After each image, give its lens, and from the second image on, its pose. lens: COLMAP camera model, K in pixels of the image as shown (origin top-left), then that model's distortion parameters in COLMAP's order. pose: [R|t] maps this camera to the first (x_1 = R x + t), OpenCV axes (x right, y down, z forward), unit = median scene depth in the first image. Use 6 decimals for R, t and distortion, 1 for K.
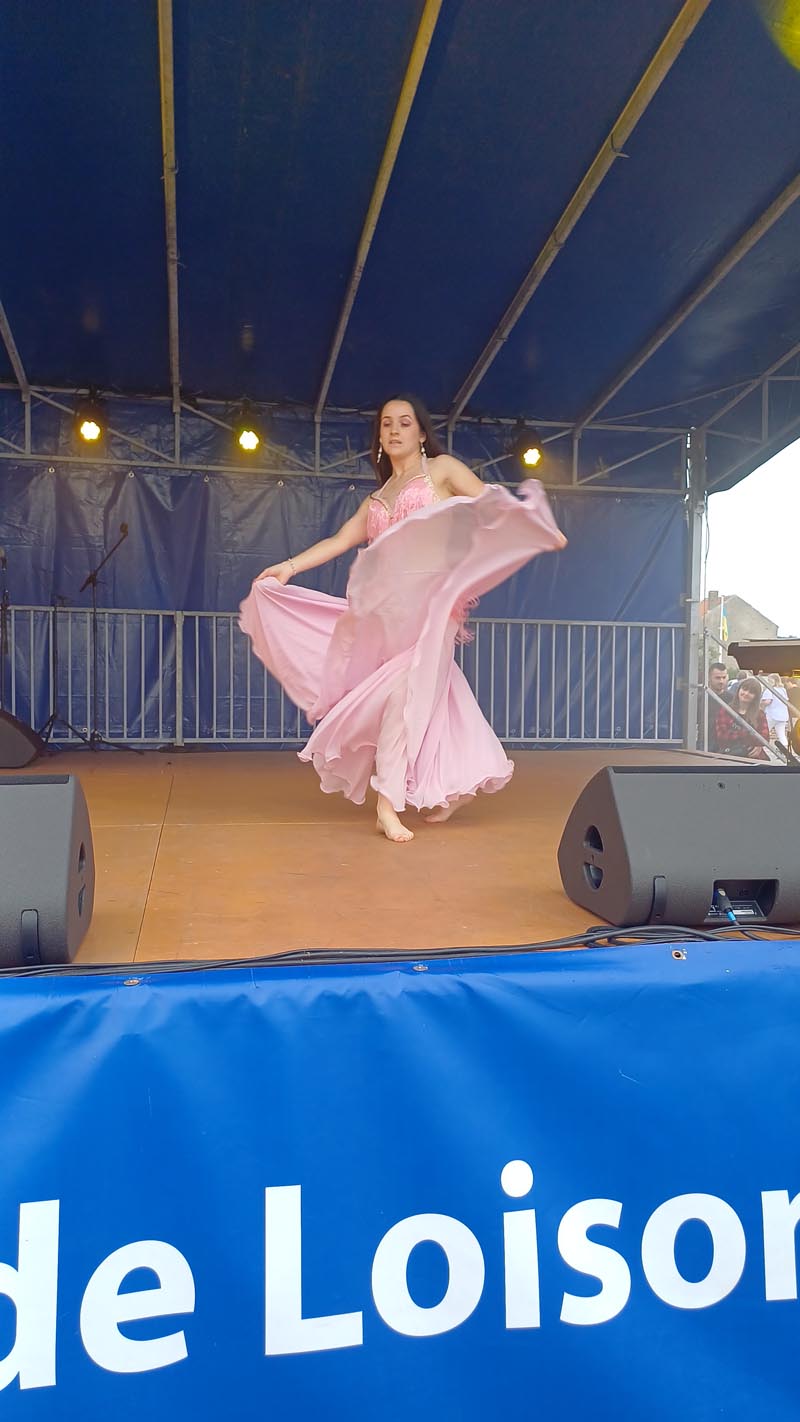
lens RADIAL K [[1045.5, 0, 417.3], [0, 1045.5, 715.9], [0, 0, 1]] dist [0.134240, -0.194774]
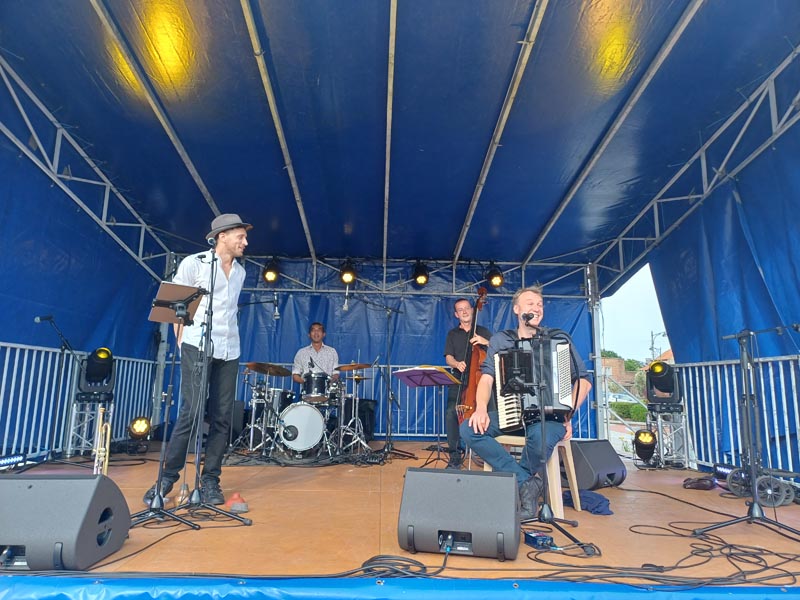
lens RADIAL K [[586.3, 0, 404.1], [0, 586.3, 283.9], [0, 0, 1]] dist [0.100935, -0.092714]
pose [[0.985433, -0.023647, -0.168414, 0.125798], [-0.012395, 0.977666, -0.209801, -0.018981], [0.169614, 0.208832, 0.963131, -0.036618]]
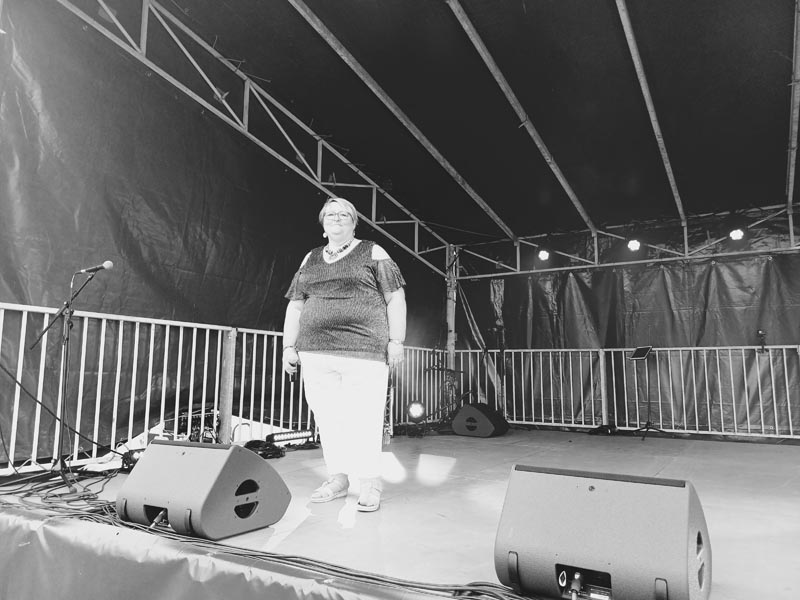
lens RADIAL K [[588.6, 0, 400.1], [0, 588.6, 300.8], [0, 0, 1]] dist [0.120754, -0.156897]
pose [[0.731953, -0.094818, -0.674726, 0.191093], [-0.023554, 0.986157, -0.164134, -0.010916], [0.680948, 0.136031, 0.719587, 0.082505]]
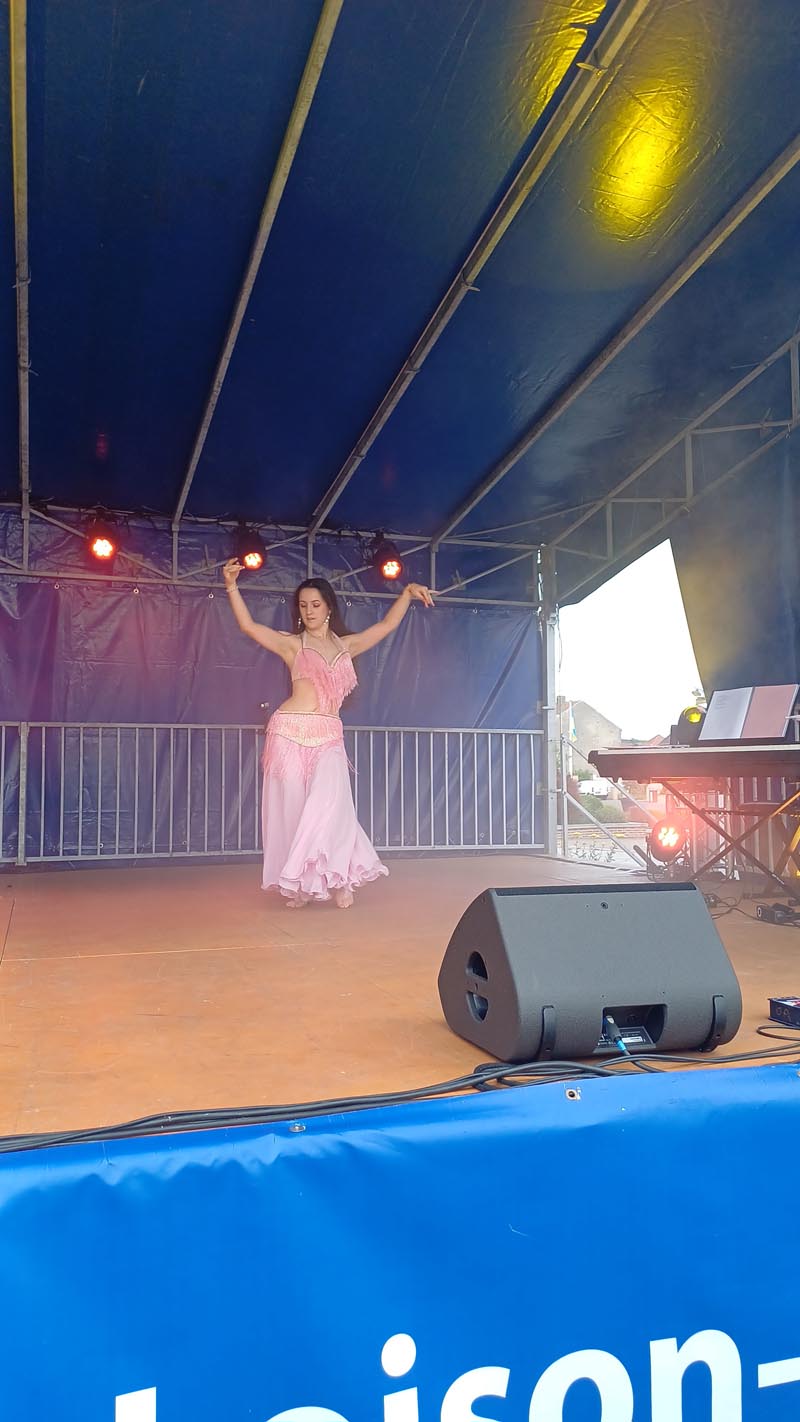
lens RADIAL K [[1043.2, 0, 411.2], [0, 1043.2, 717.8], [0, 0, 1]] dist [0.136914, -0.174504]
pose [[0.991611, -0.006527, 0.129092, -0.003862], [0.019069, 0.995183, -0.096164, -0.004926], [-0.127842, 0.097819, 0.986959, 0.014654]]
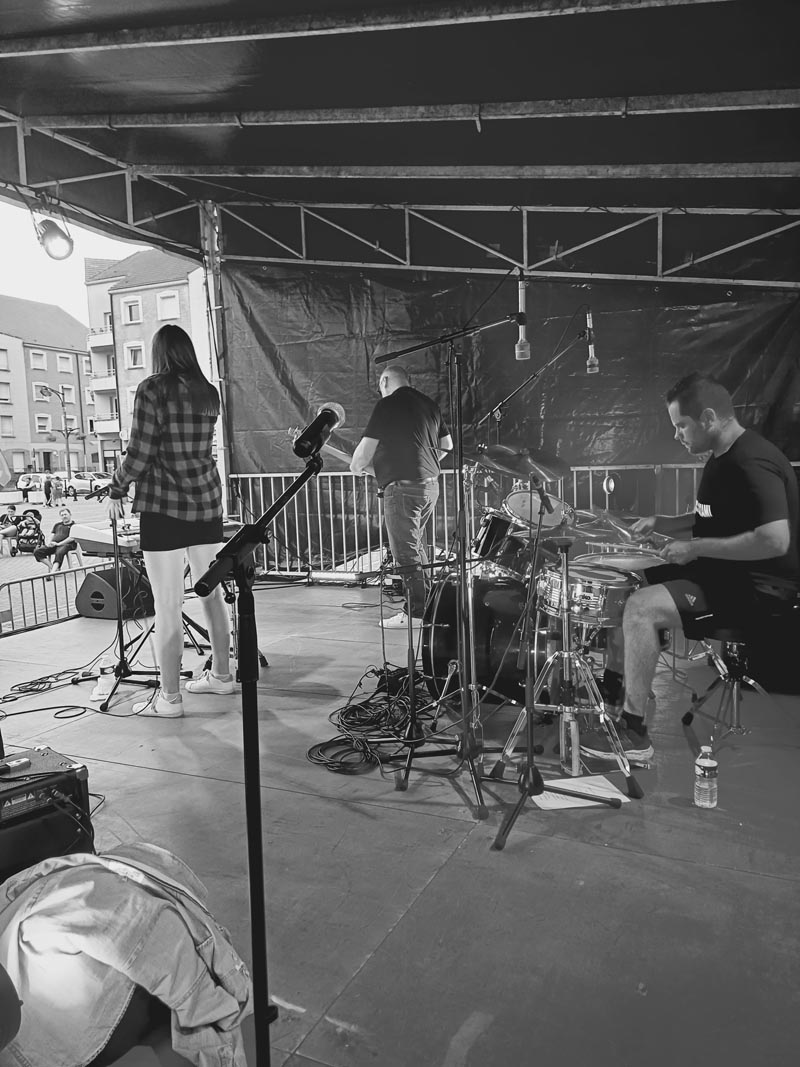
lens RADIAL K [[789.9, 0, 417.9], [0, 789.9, 537.0], [0, 0, 1]] dist [0.041542, -0.010976]
pose [[-0.587256, 0.090635, -0.804311, 0.345305], [-0.002453, 0.993507, 0.113745, -0.108229], [0.809398, 0.068771, -0.583220, 0.951746]]
